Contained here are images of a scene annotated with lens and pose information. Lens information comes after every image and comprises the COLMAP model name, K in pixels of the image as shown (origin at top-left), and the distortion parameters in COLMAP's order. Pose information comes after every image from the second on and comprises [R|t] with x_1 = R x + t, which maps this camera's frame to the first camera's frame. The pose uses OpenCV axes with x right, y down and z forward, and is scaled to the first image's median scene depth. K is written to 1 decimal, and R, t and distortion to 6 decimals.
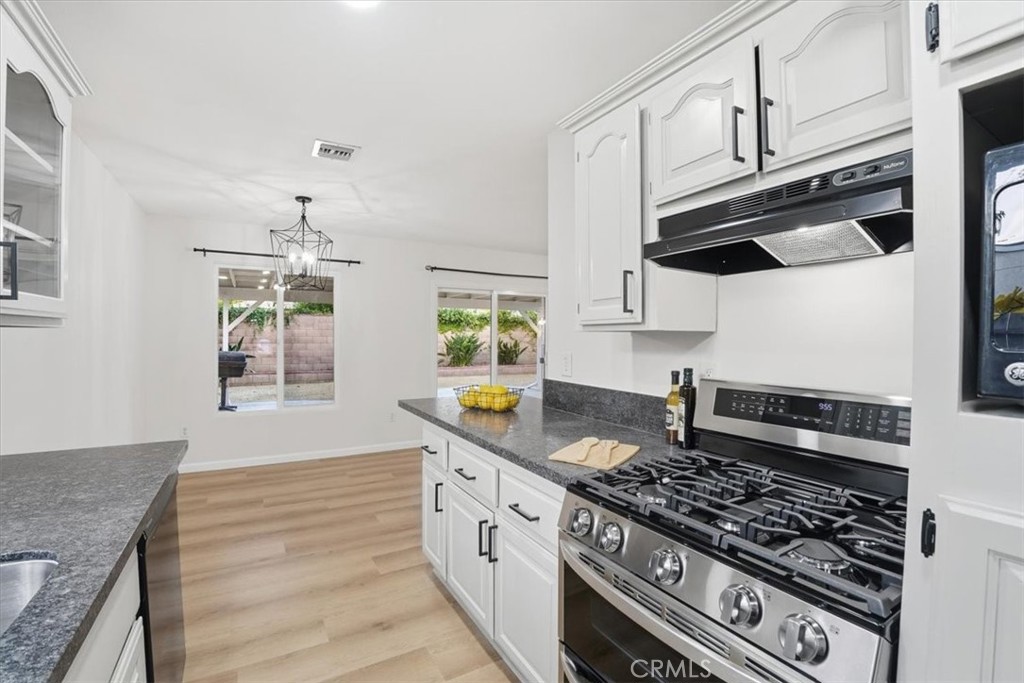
lens RADIAL K [[460.1, 0, 505.0], [0, 460.1, 340.1], [0, 0, 1]] dist [-0.000403, -0.000104]
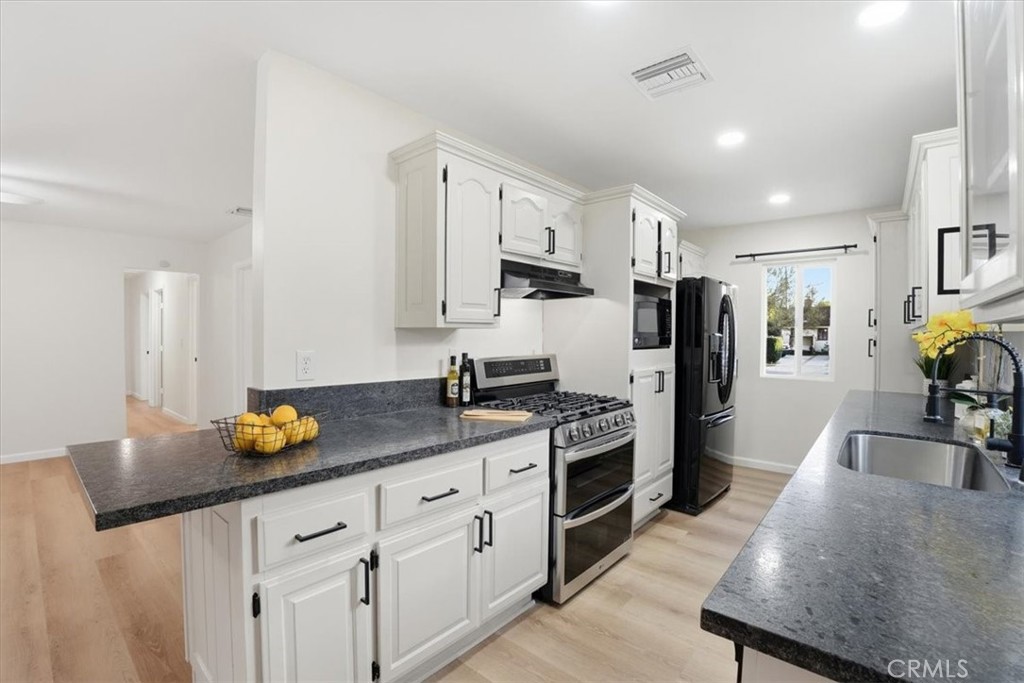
lens RADIAL K [[460.1, 0, 506.7], [0, 460.1, 341.4], [0, 0, 1]] dist [-0.000403, -0.000104]
pose [[-0.333627, -0.018009, 0.942533, -1.054214], [-0.002882, 0.999832, 0.018083, -0.005169], [-0.942701, 0.003317, -0.333623, 1.343498]]
